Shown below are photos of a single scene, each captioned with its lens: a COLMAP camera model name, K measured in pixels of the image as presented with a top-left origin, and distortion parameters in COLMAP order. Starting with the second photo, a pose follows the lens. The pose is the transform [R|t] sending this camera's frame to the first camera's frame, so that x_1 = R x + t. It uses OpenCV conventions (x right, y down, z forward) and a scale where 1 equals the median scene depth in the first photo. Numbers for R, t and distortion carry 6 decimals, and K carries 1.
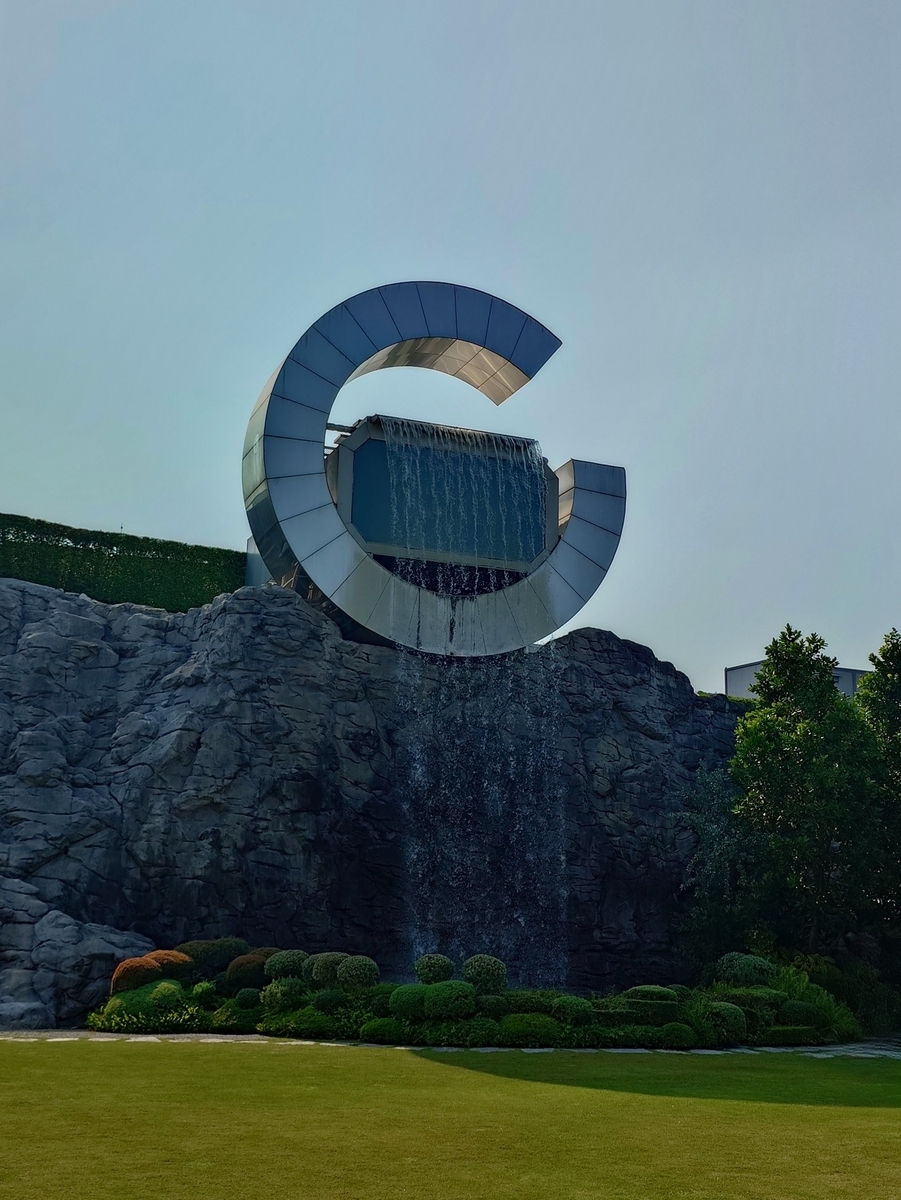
lens RADIAL K [[1462.1, 0, 425.7], [0, 1462.1, 600.1], [0, 0, 1]] dist [0.008765, -0.056369]
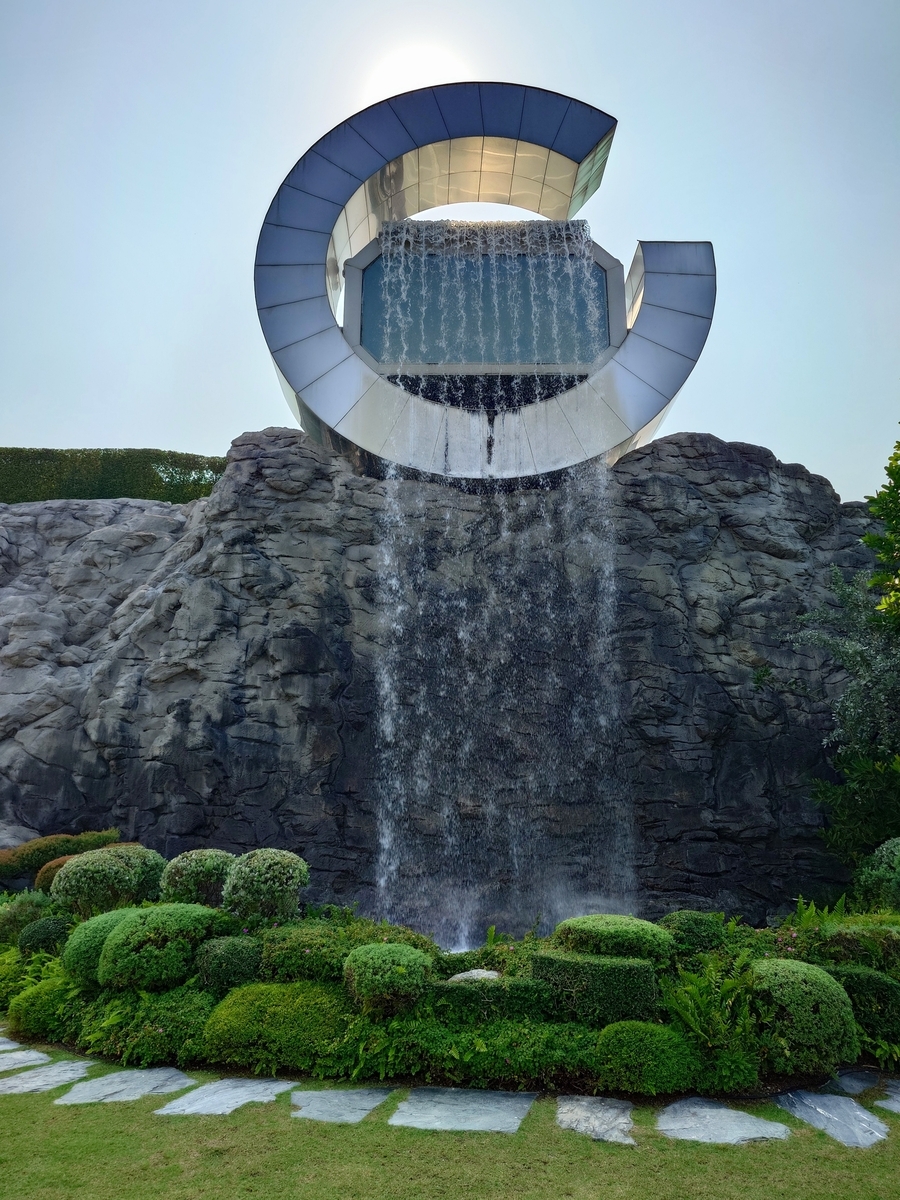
lens RADIAL K [[844.8, 0, 446.8], [0, 844.8, 607.9], [0, 0, 1]] dist [0.002395, -0.002638]
pose [[0.927141, -0.117145, -0.355931, 0.162434], [0.102774, 0.992948, -0.059095, 0.141690], [0.360343, 0.018209, 0.932642, 0.579147]]
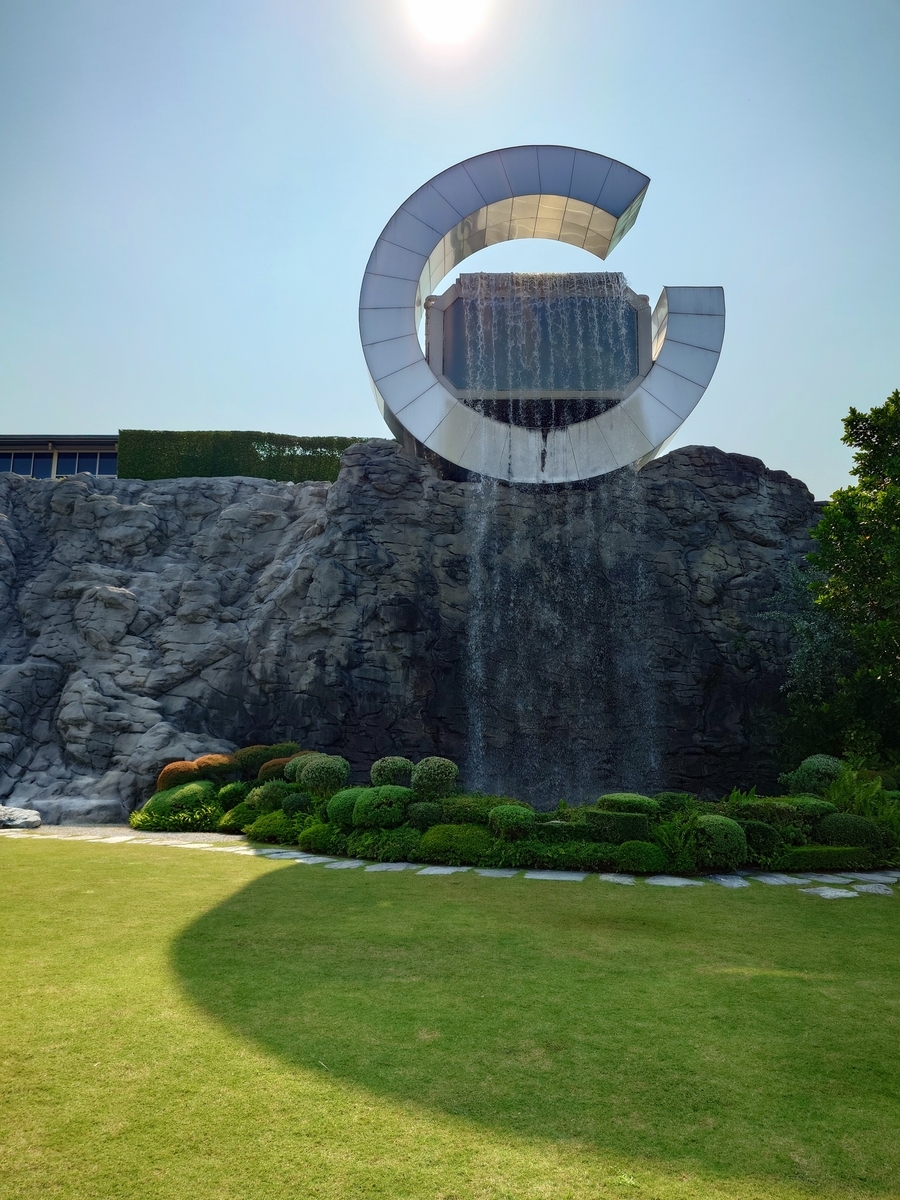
lens RADIAL K [[853.9, 0, 435.2], [0, 853.9, 614.5], [0, 0, 1]] dist [0.005363, -0.001484]
pose [[0.913932, -0.069885, -0.399805, 0.198490], [0.097718, 0.993976, 0.049632, 0.099404], [0.393928, -0.084428, 0.915255, 0.405662]]
